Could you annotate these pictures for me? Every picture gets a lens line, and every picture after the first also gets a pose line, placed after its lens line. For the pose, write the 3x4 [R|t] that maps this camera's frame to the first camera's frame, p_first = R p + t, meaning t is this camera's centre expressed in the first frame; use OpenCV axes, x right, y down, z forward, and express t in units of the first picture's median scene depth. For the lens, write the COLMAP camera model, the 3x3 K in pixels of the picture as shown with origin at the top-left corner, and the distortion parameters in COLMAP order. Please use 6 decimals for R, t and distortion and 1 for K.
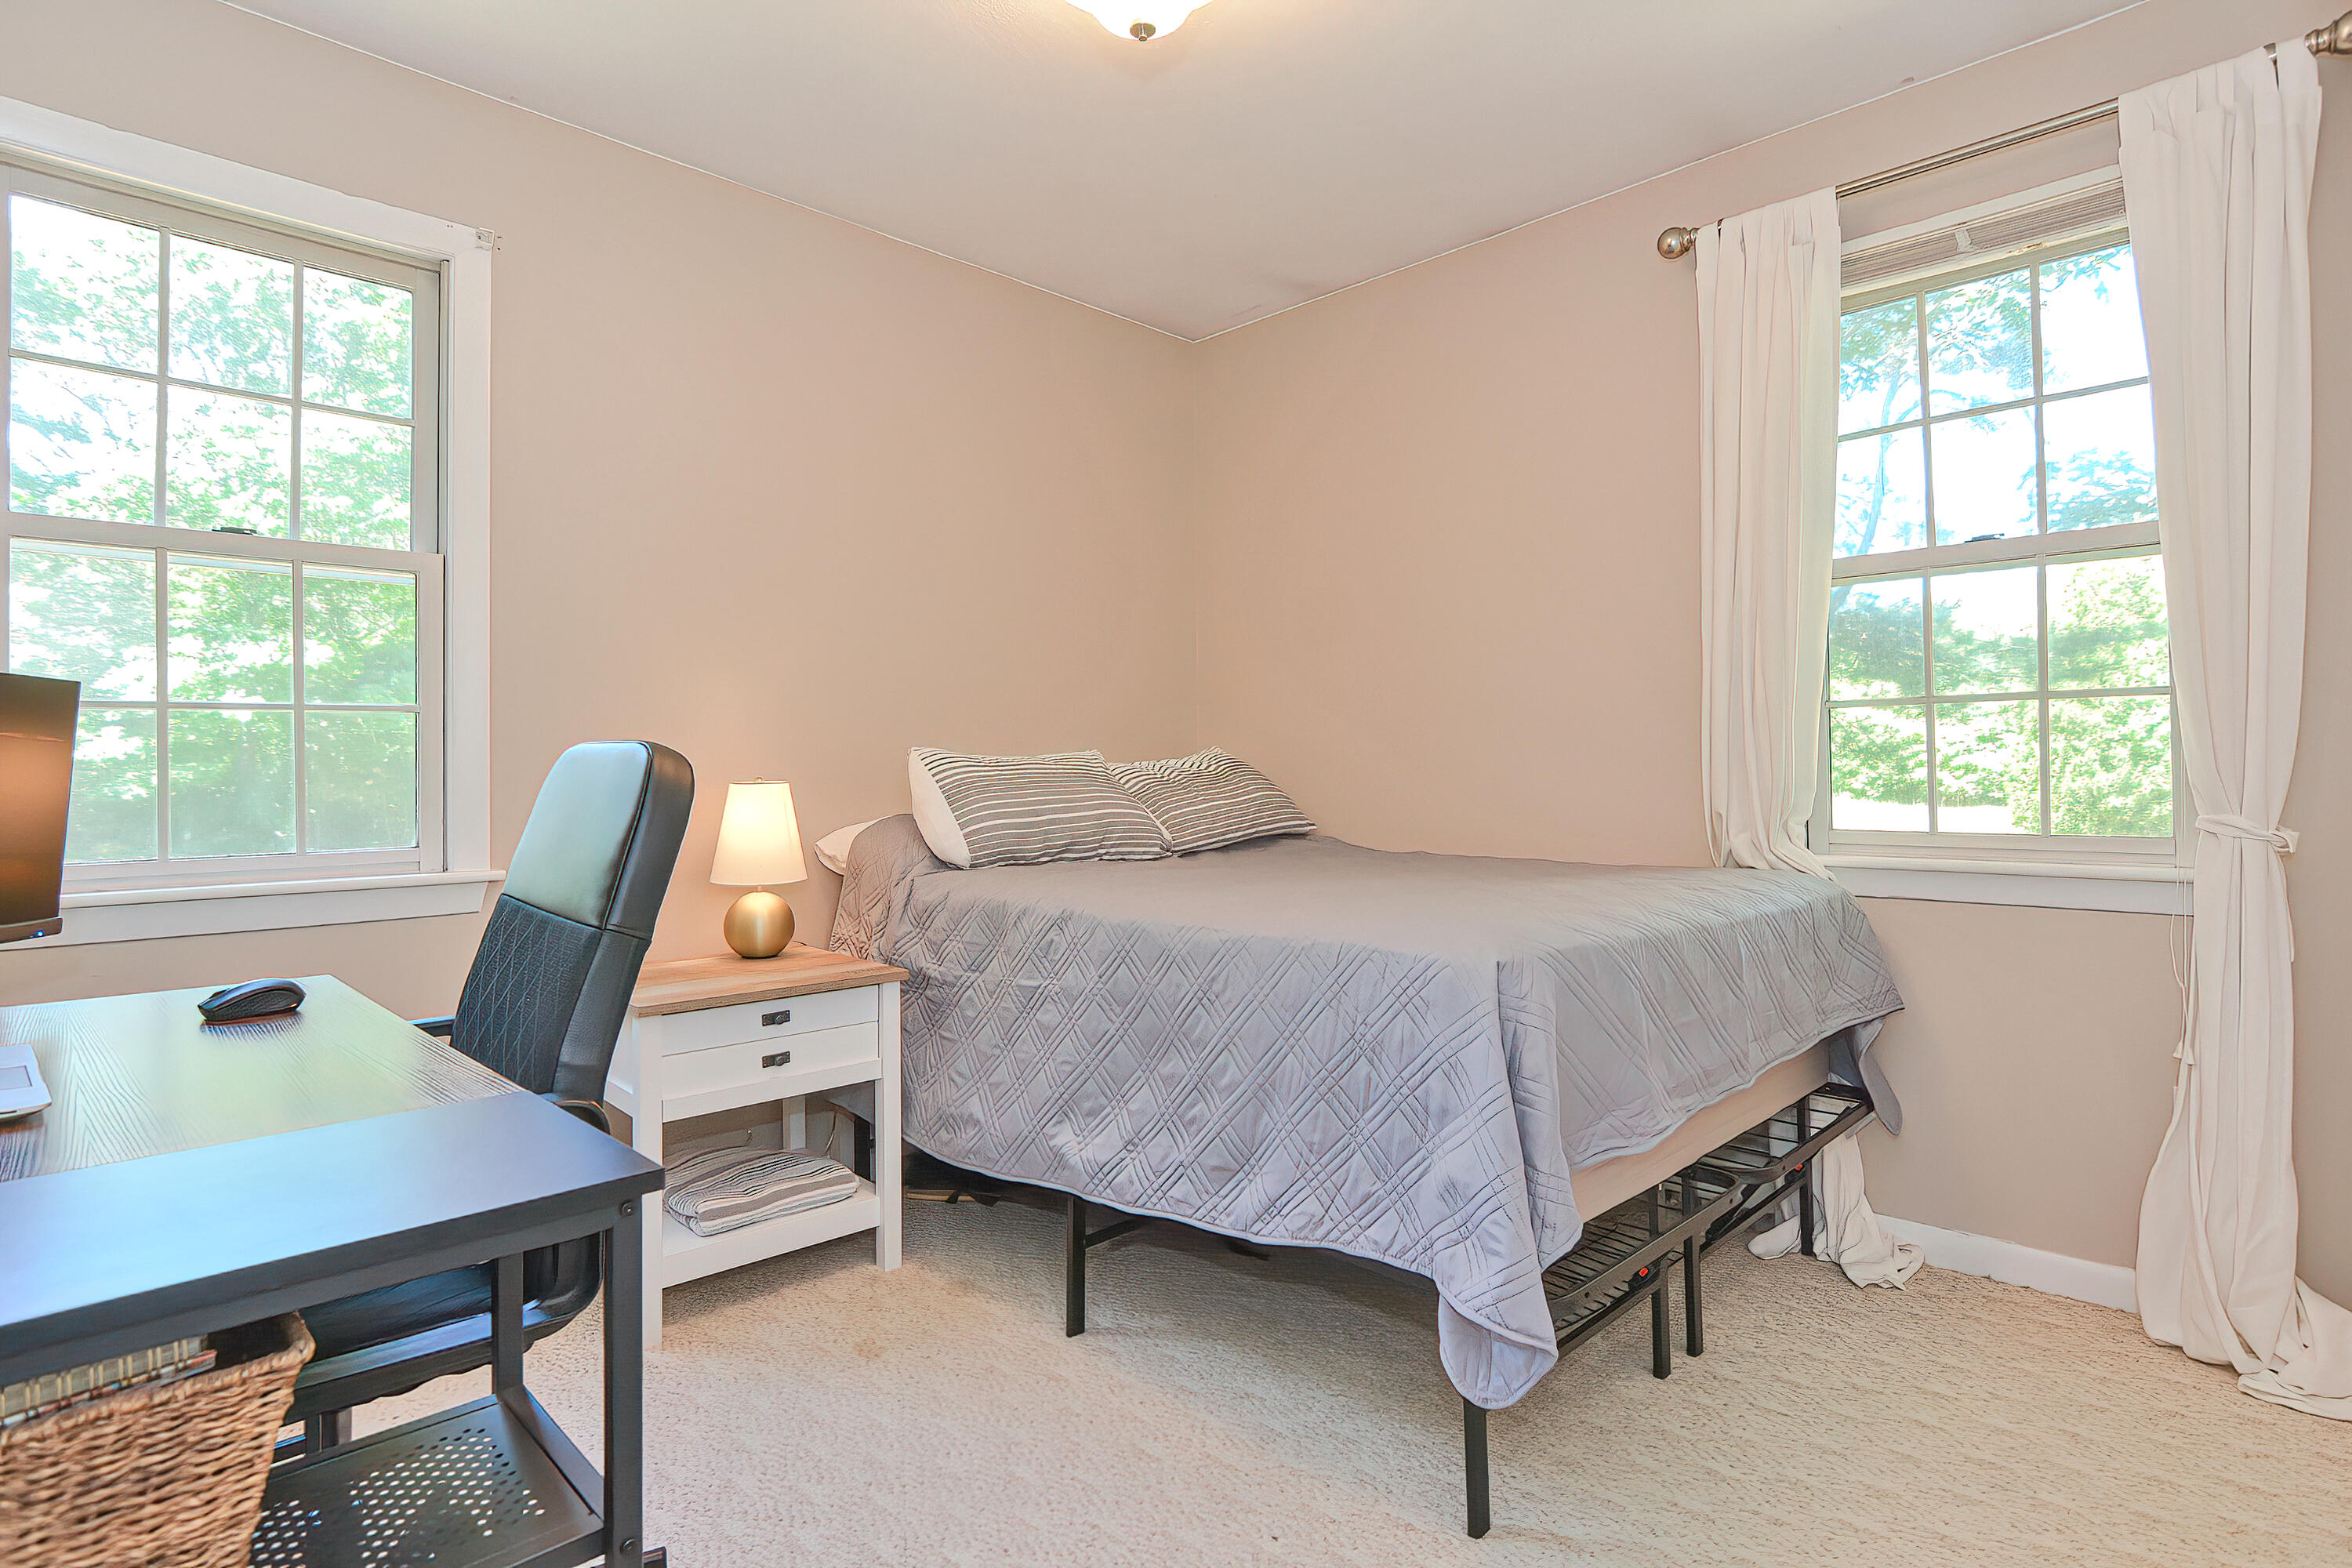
lens RADIAL K [[1188.7, 0, 1176.0], [0, 1188.7, 784.0], [0, 0, 1]] dist [-0.002010, -0.000301]
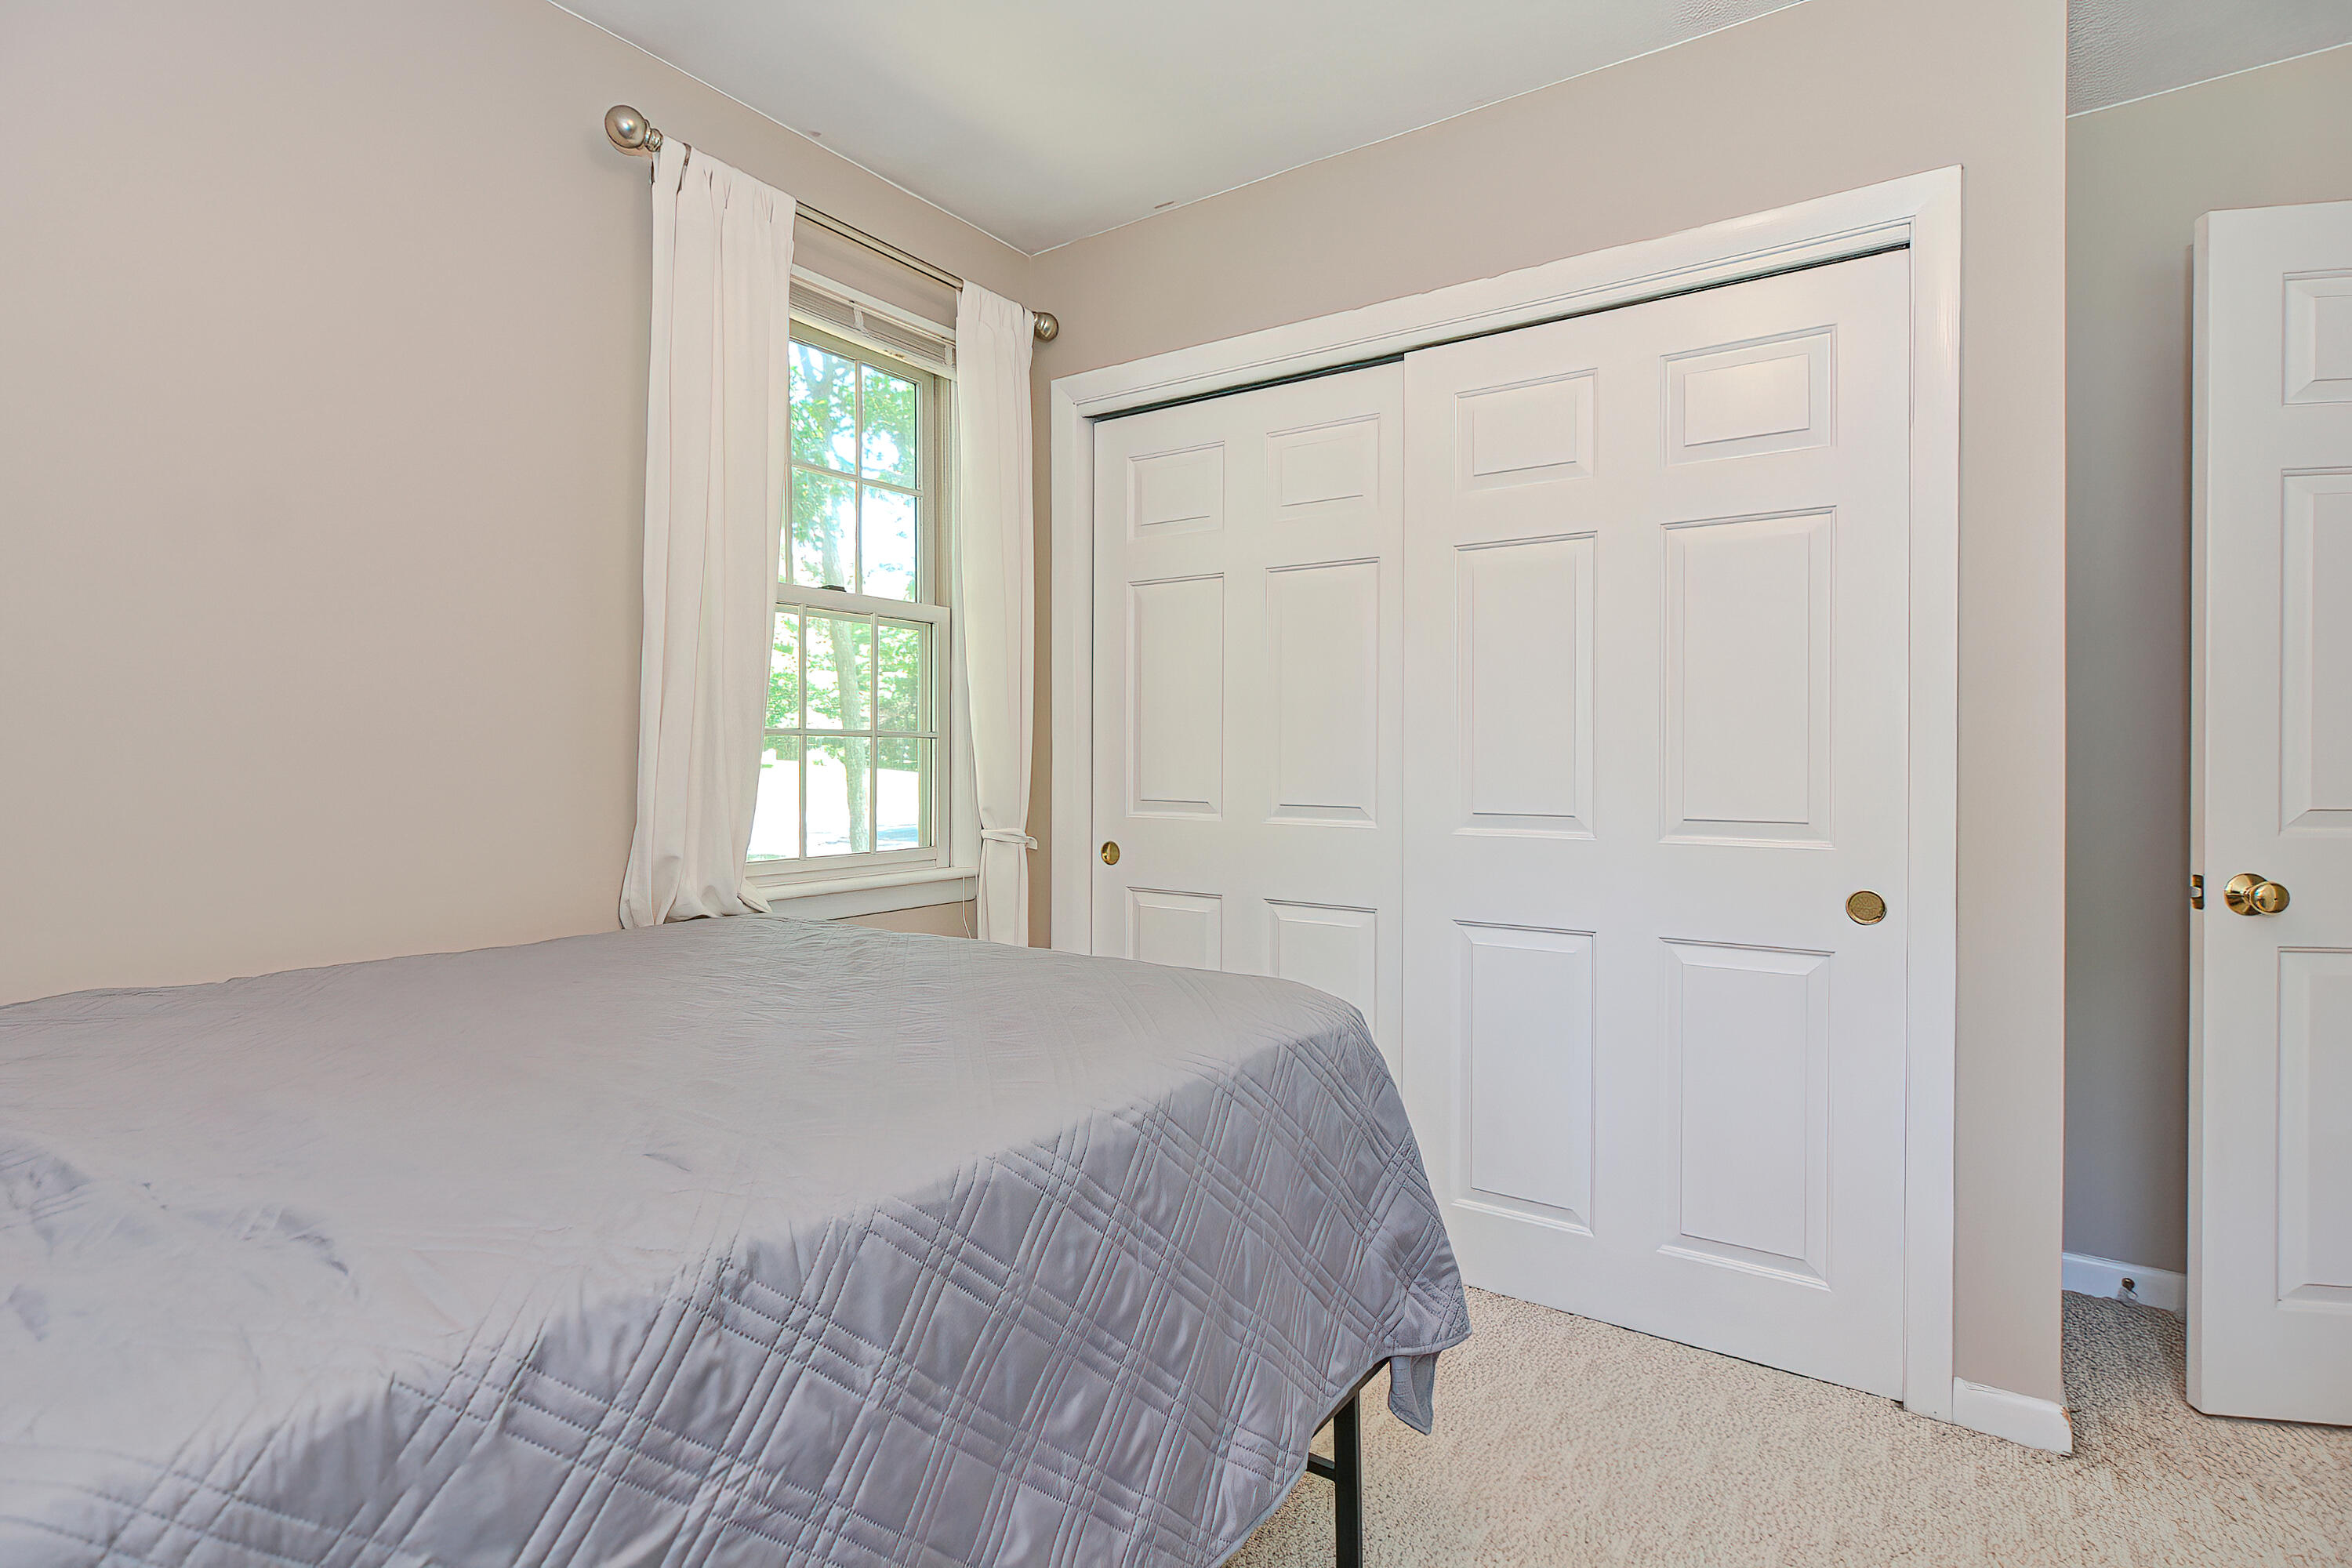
lens RADIAL K [[1161.9, 0, 1175.7], [0, 1161.9, 797.5], [0, 0, 1]] dist [-0.021254, 0.010365]
pose [[-0.183981, -0.035952, 0.982272, -0.461280], [0.010235, 0.999207, 0.038489, -0.052212], [-0.982876, 0.017135, -0.183468, 0.907126]]
